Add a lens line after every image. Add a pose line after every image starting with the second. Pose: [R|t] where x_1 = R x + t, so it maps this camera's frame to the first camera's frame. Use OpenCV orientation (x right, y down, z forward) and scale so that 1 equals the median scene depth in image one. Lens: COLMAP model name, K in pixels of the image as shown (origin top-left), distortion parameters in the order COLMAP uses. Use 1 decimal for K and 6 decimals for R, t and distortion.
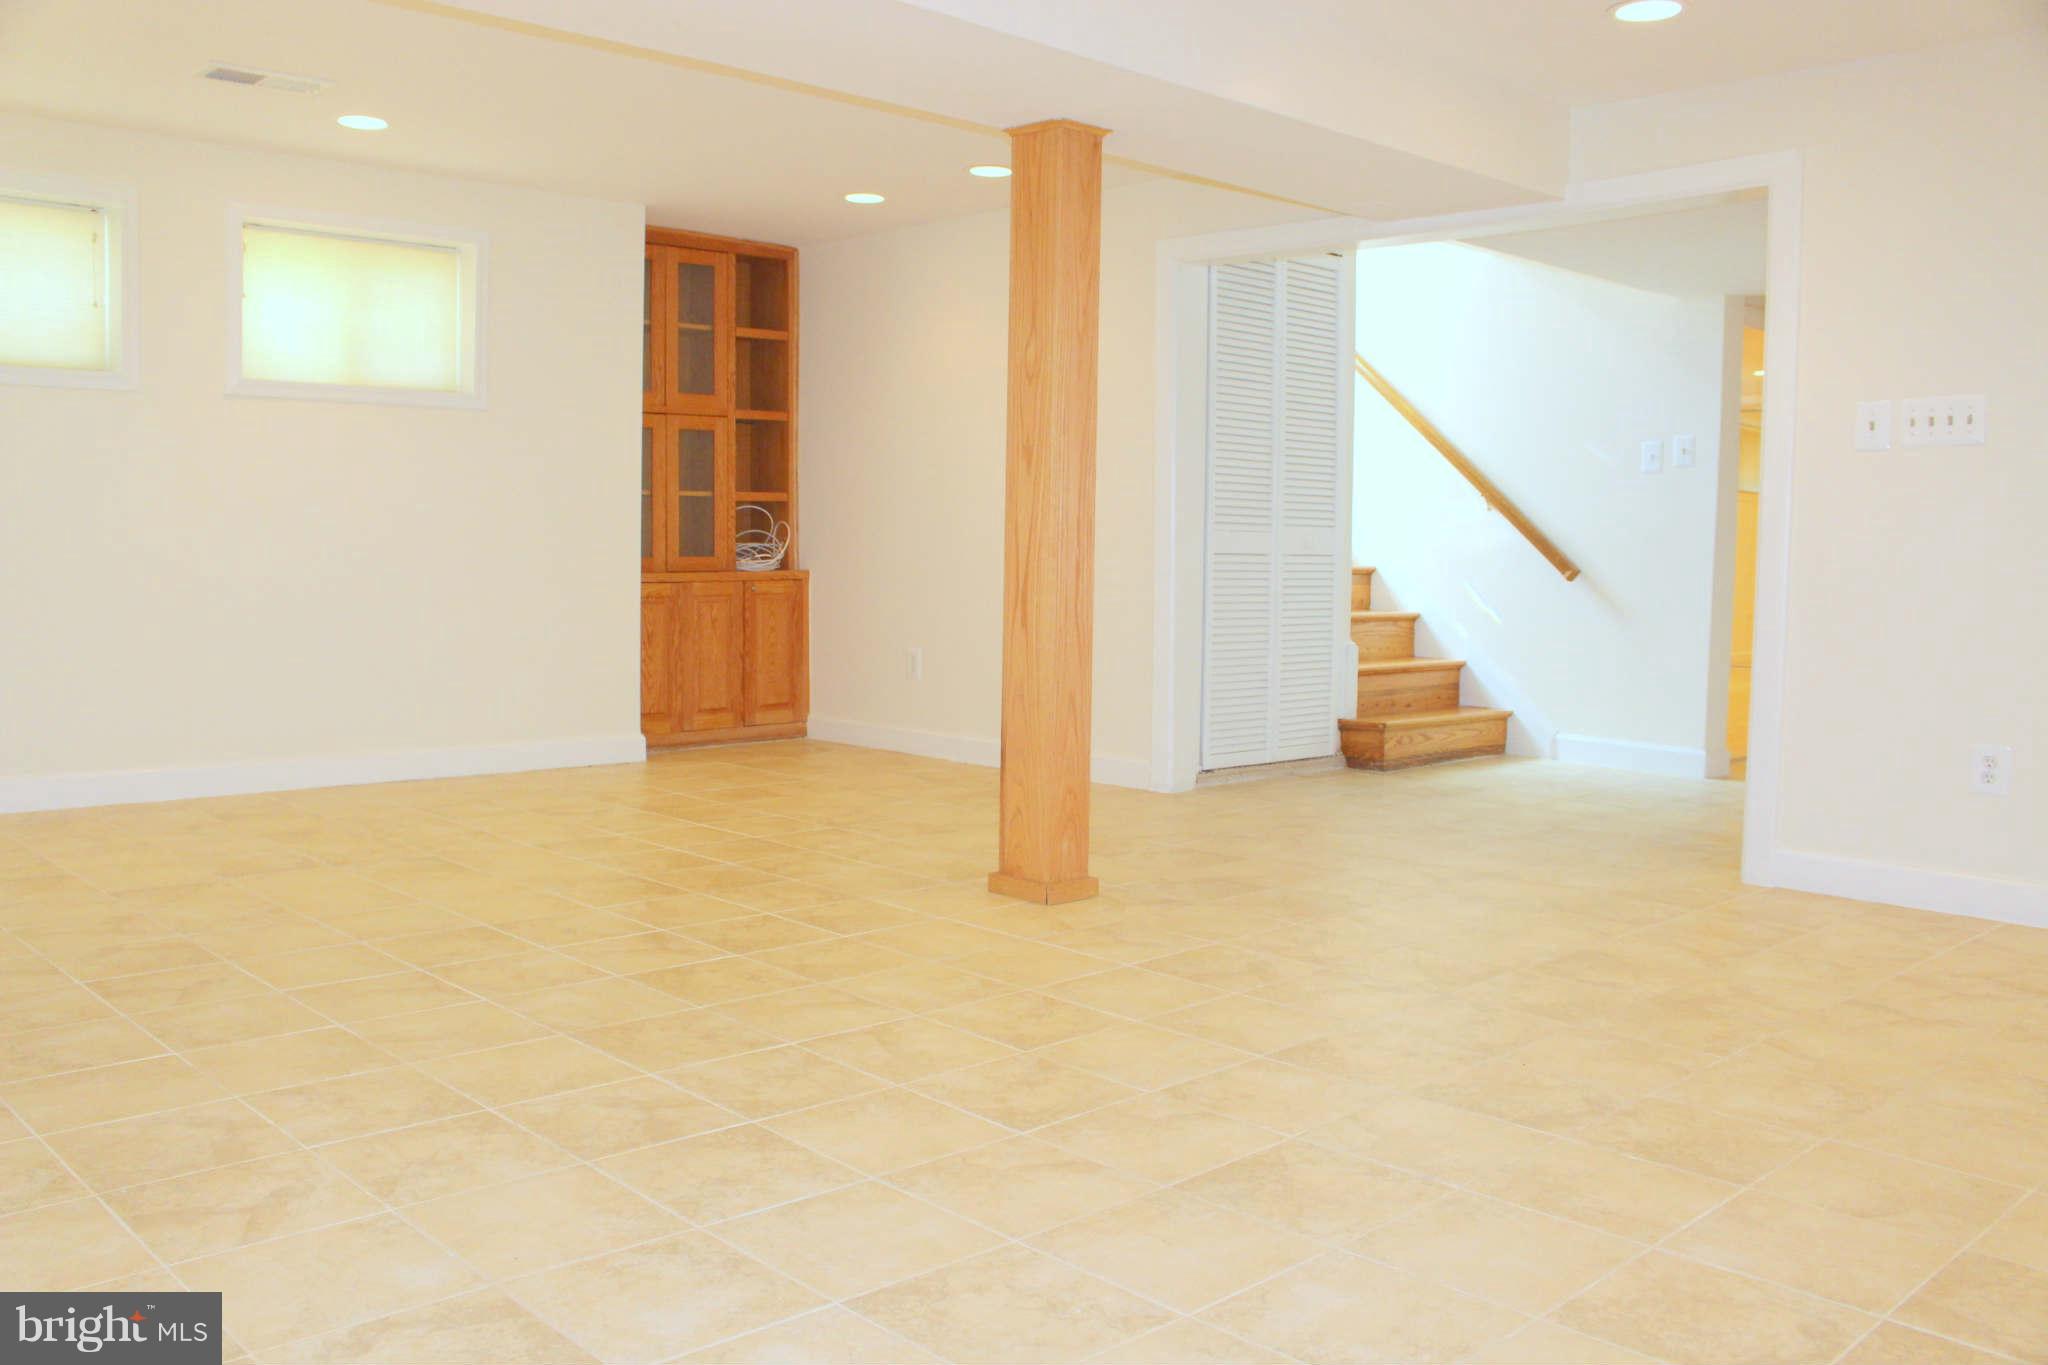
lens RADIAL K [[1748.8, 0, 1024.0], [0, 1748.8, 682.5], [0, 0, 1]] dist [-0.147928, 0.124228]
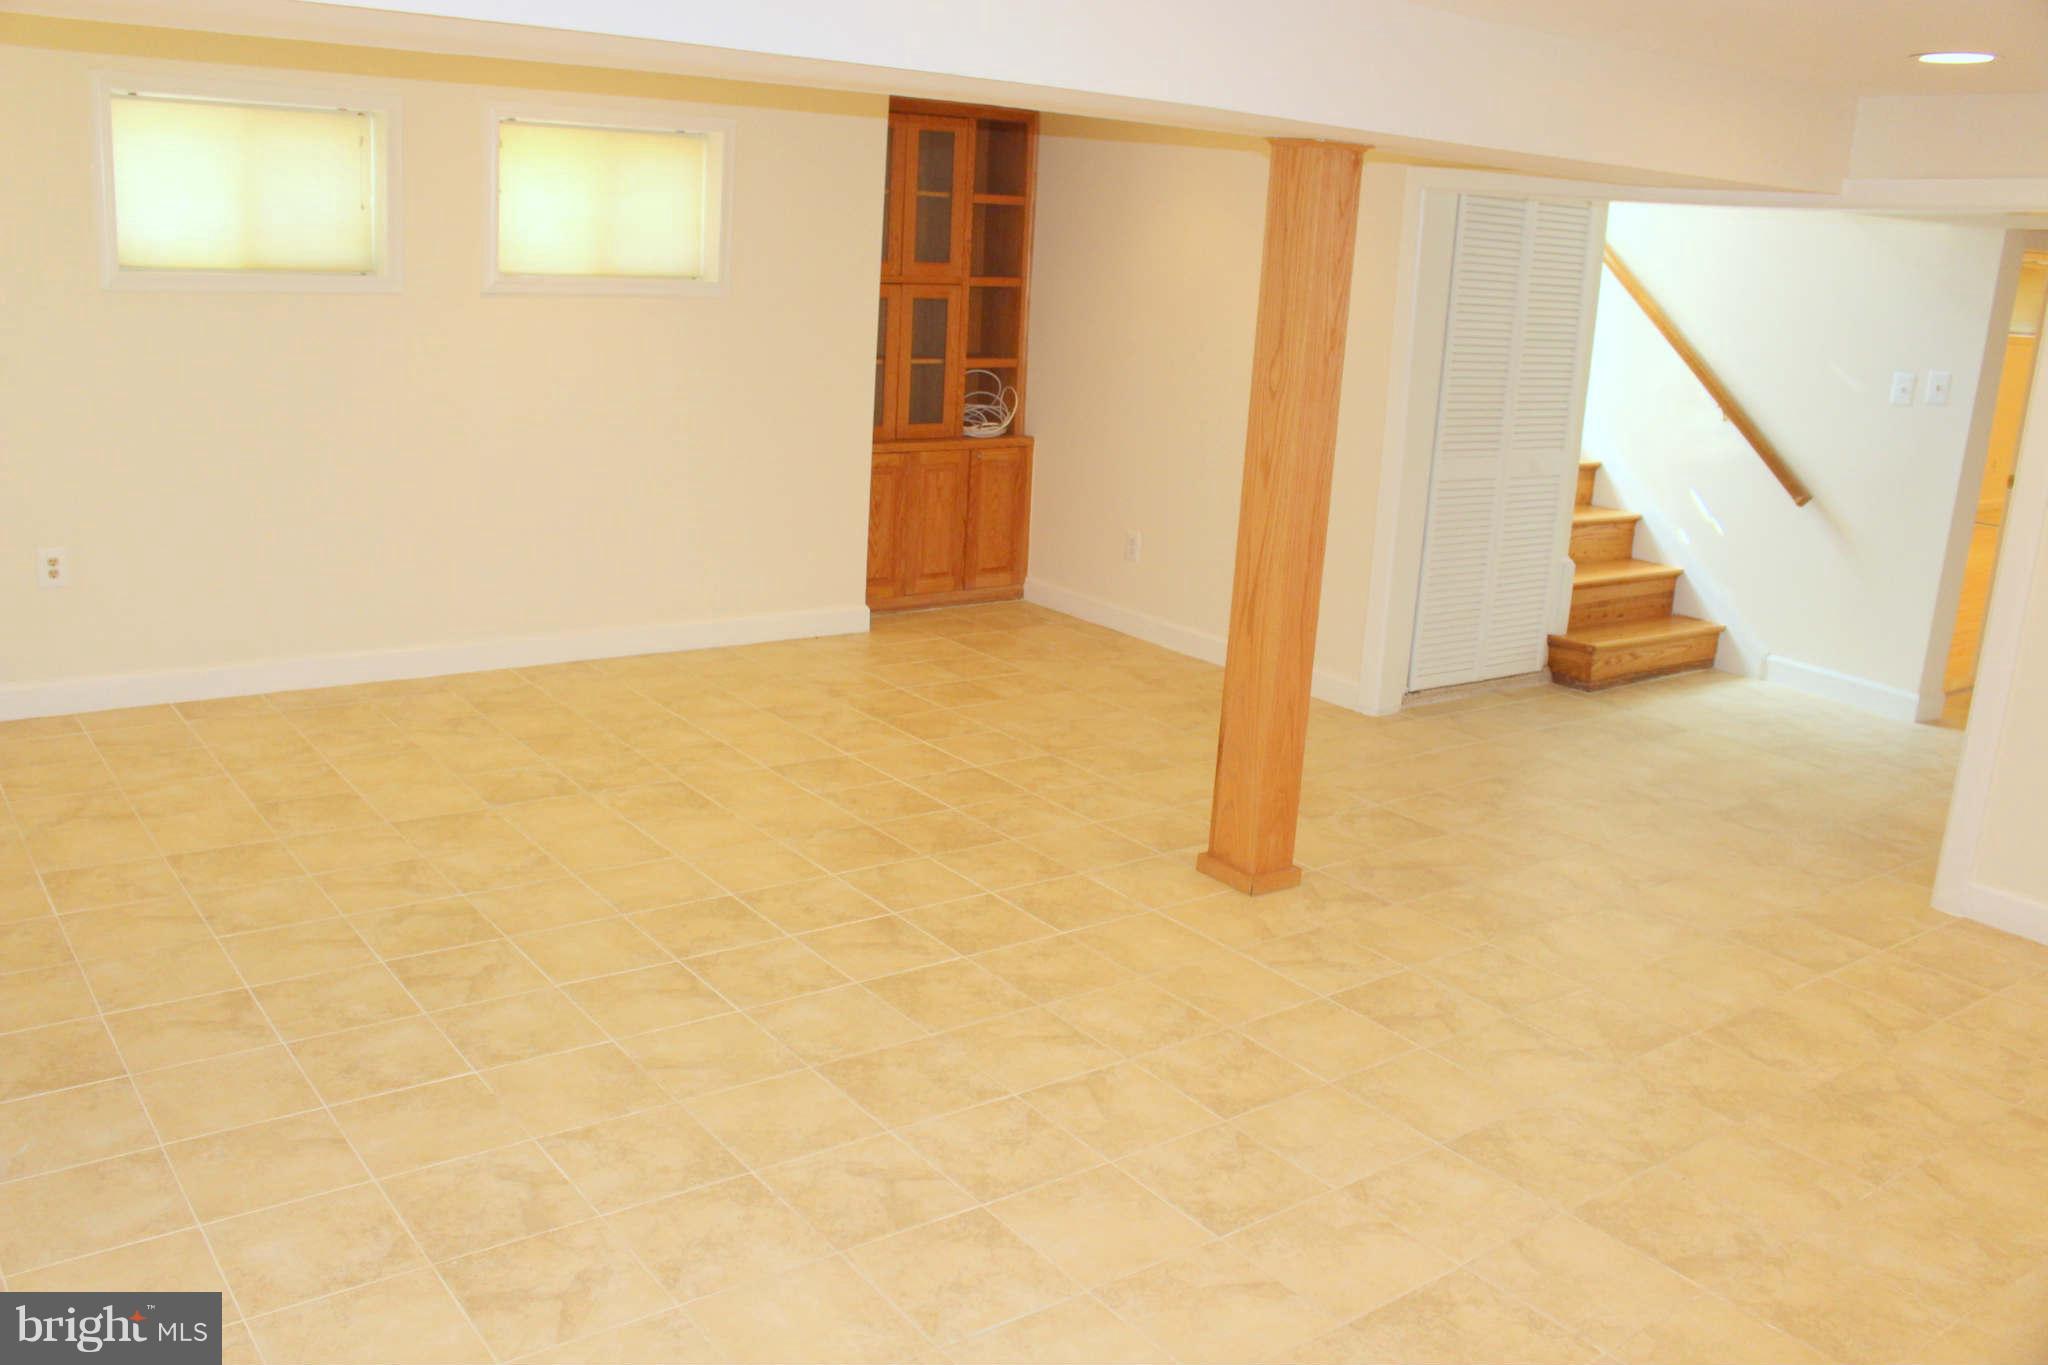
lens RADIAL K [[1748.8, 0, 1024.0], [0, 1748.8, 682.5], [0, 0, 1]] dist [-0.147928, 0.124228]
pose [[0.991857, 0.071816, -0.105176, -0.013148], [-0.053150, 0.983906, 0.170596, -0.104238], [0.115735, -0.163617, 0.979712, -0.019102]]
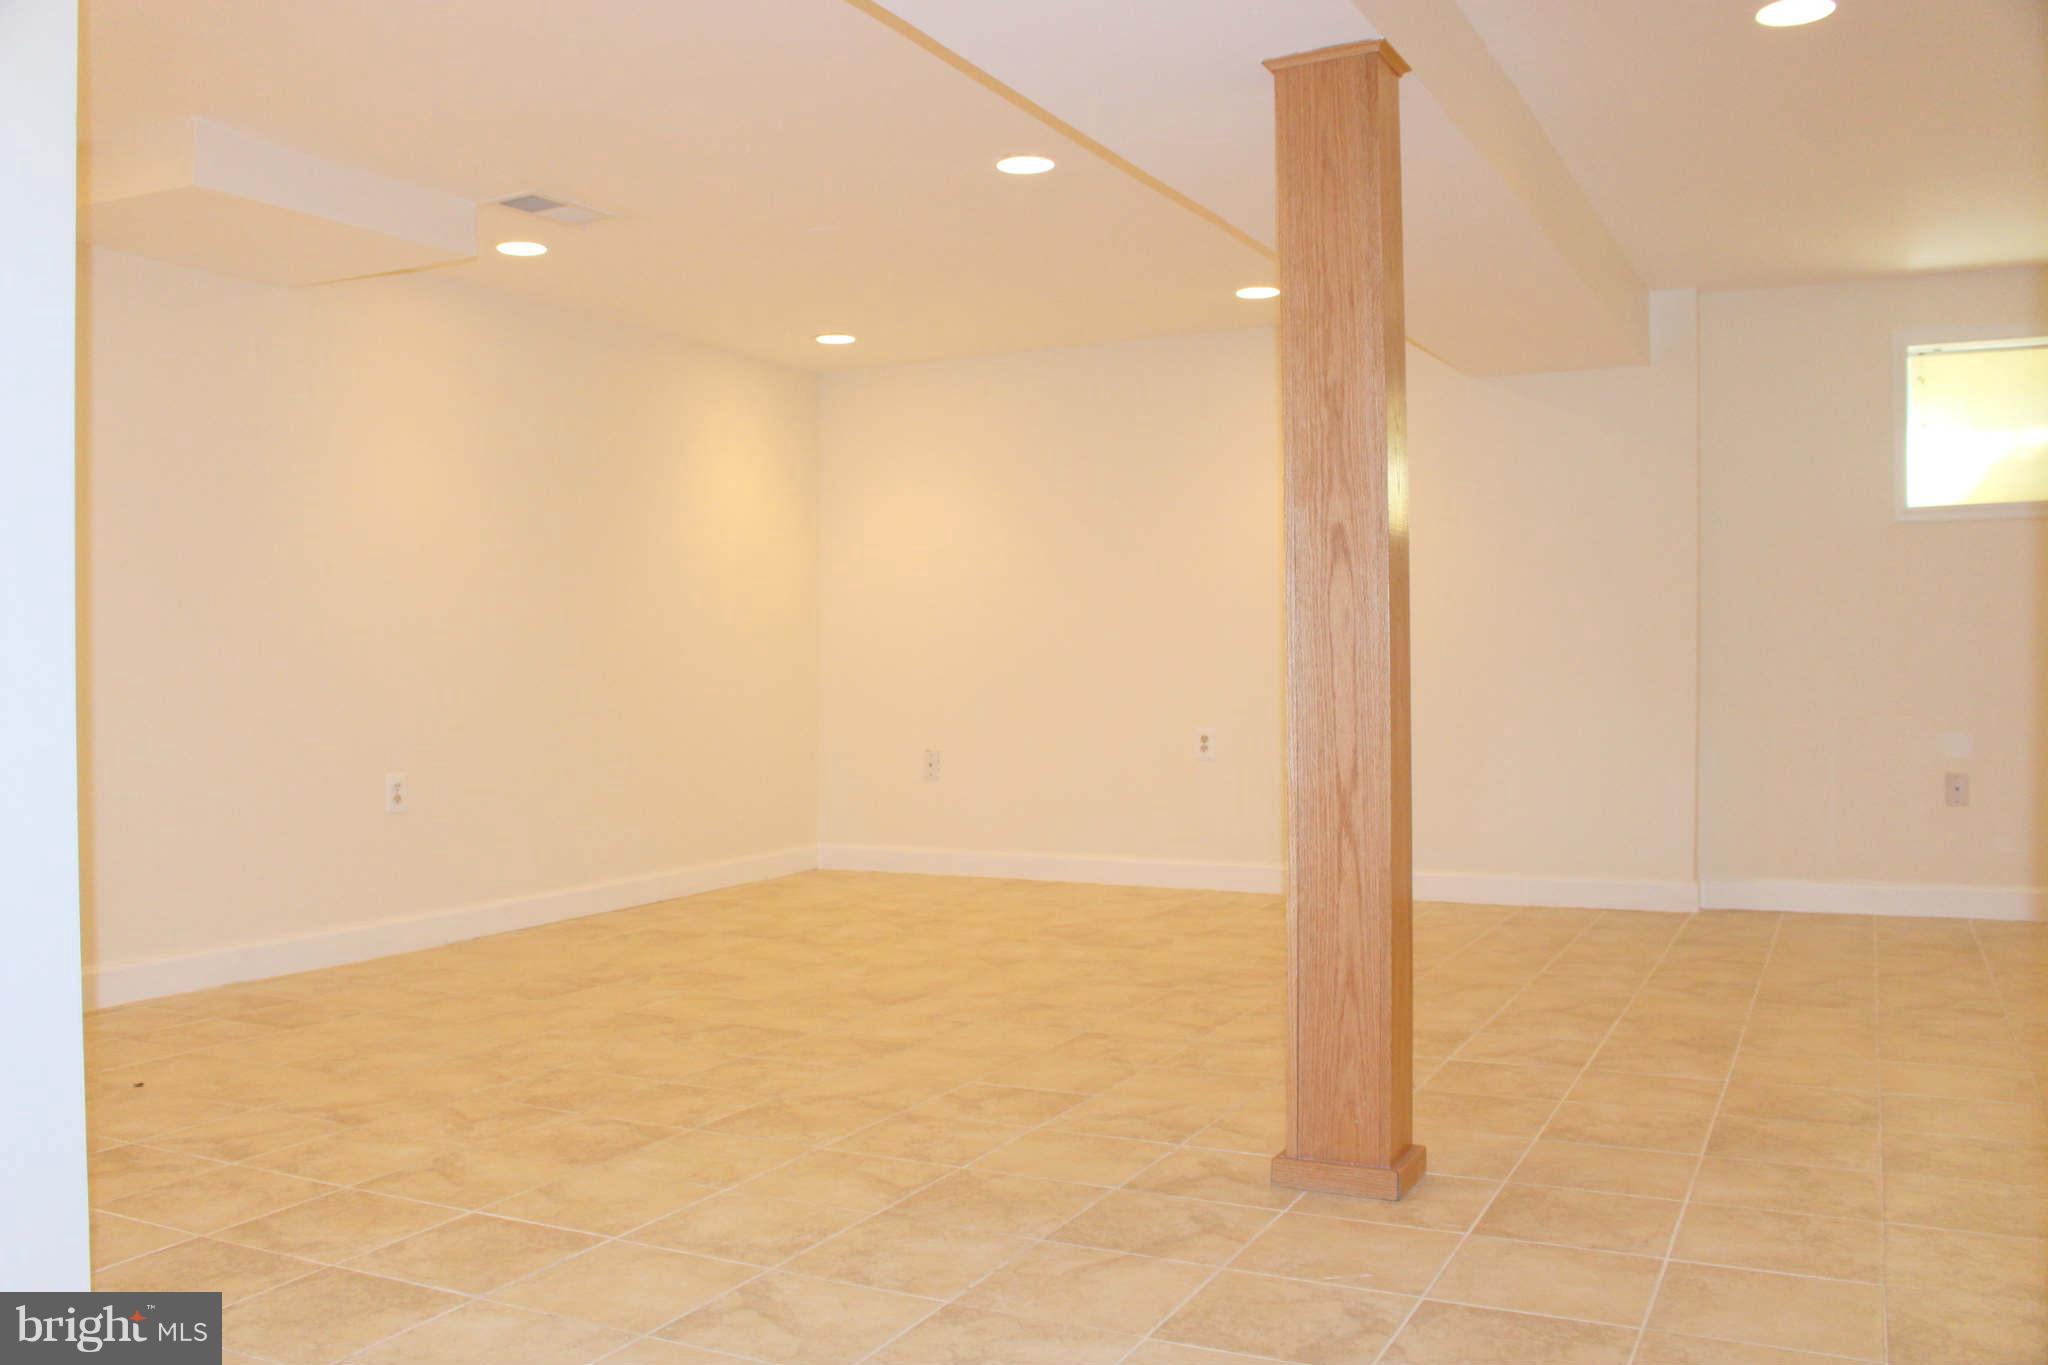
lens RADIAL K [[1748.8, 0, 1024.0], [0, 1748.8, 682.5], [0, 0, 1]] dist [-0.147928, 0.124228]
pose [[-0.941317, 0.002016, -0.337519, 0.220252], [-0.028711, 0.995880, 0.086021, -0.077456], [0.336301, 0.090663, -0.937380, 0.971636]]
